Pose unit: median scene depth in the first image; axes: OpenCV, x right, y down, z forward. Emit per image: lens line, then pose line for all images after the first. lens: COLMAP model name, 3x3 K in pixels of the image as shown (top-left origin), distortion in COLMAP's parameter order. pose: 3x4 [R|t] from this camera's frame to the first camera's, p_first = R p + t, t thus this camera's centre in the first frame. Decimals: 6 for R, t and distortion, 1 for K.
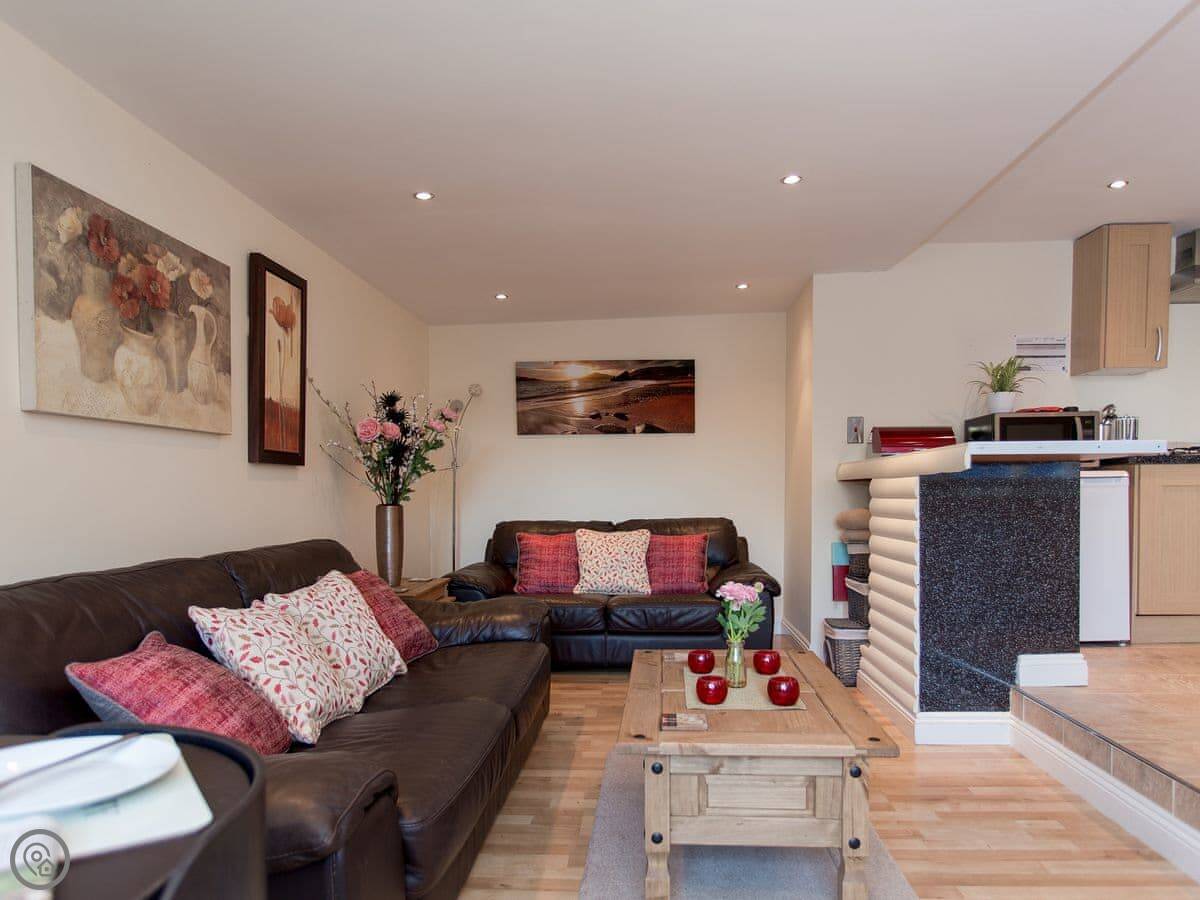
lens RADIAL K [[788.9, 0, 632.7], [0, 788.9, 511.6], [0, 0, 1]] dist [0.003692, 0.003329]
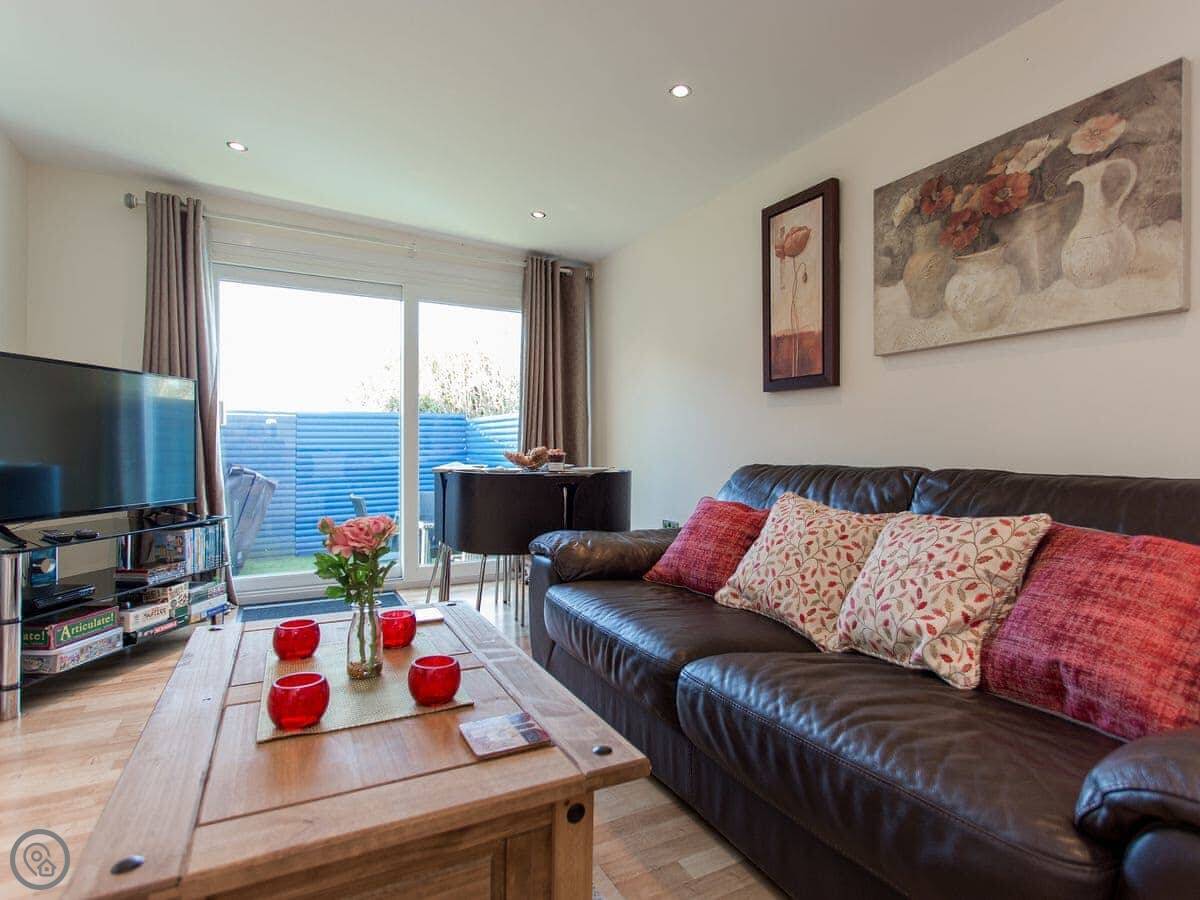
lens RADIAL K [[638.6, 0, 631.4], [0, 638.6, 448.5], [0, 0, 1]] dist [0.002666, 0.000348]
pose [[-0.858509, -0.001806, -0.512795, 0.186644], [-0.018220, 0.999470, 0.026984, 0.015955], [0.512474, 0.032509, -0.858087, 1.389391]]
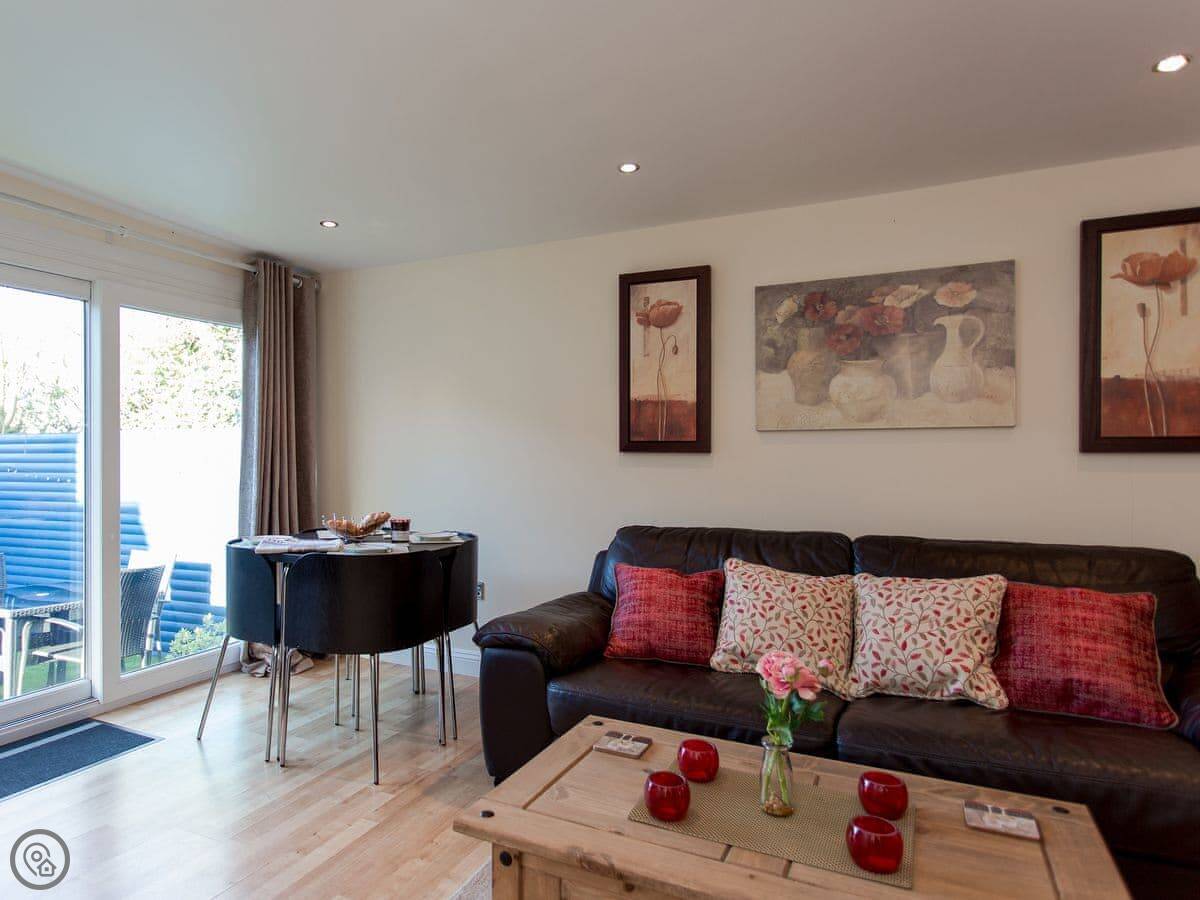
lens RADIAL K [[736.8, 0, 512.5], [0, 736.8, 450.8], [0, 0, 1]] dist [-0.001460, 0.001759]
pose [[-0.443460, -0.001664, -0.896293, 0.687580], [-0.023778, 0.999668, 0.009909, -0.068630], [0.895979, 0.025706, -0.443352, 0.955140]]
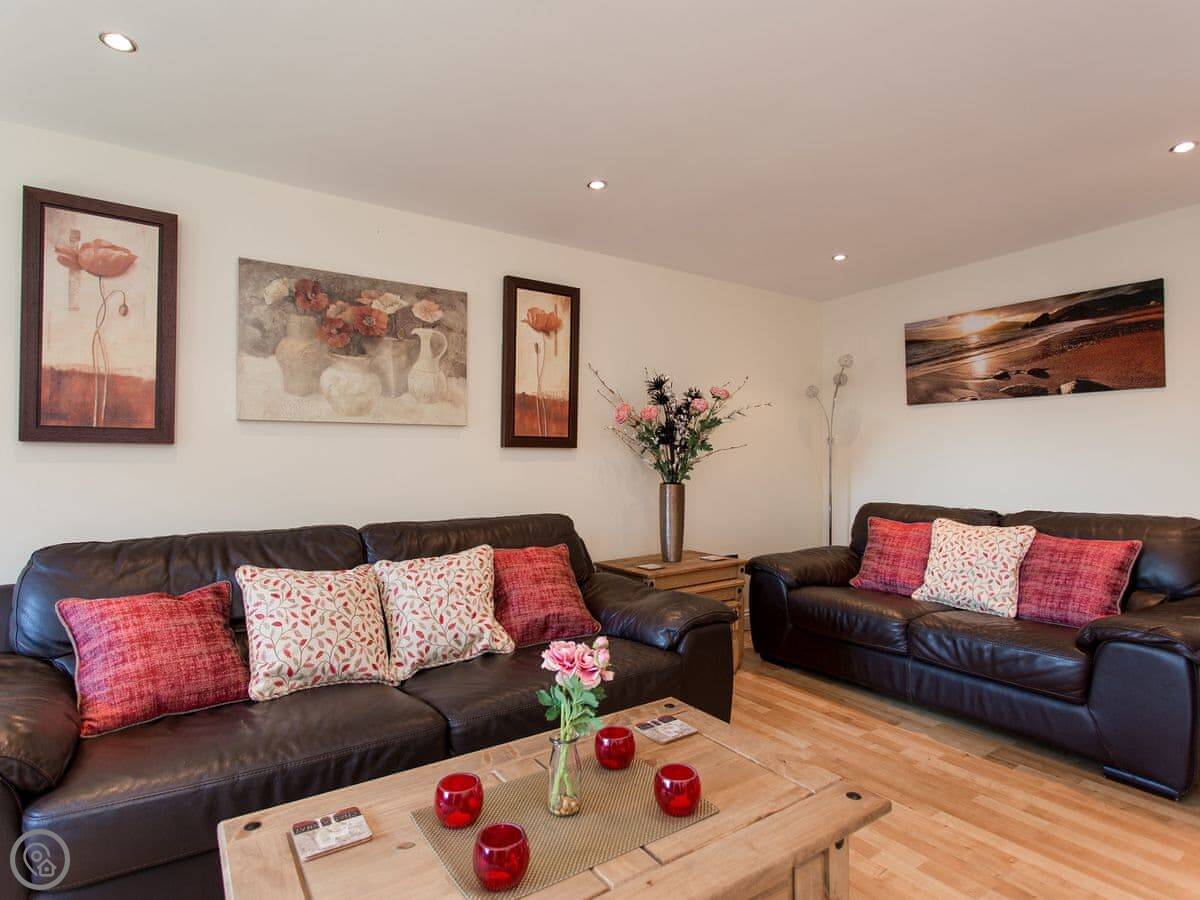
lens RADIAL K [[645.9, 0, 605.8], [0, 645.9, 449.1], [0, 0, 1]] dist [0.001682, 0.001711]
pose [[0.603537, -0.004330, -0.797323, 0.497040], [-0.025643, 0.999363, -0.024838, -0.046190], [0.796923, 0.035436, 0.603041, 0.634827]]
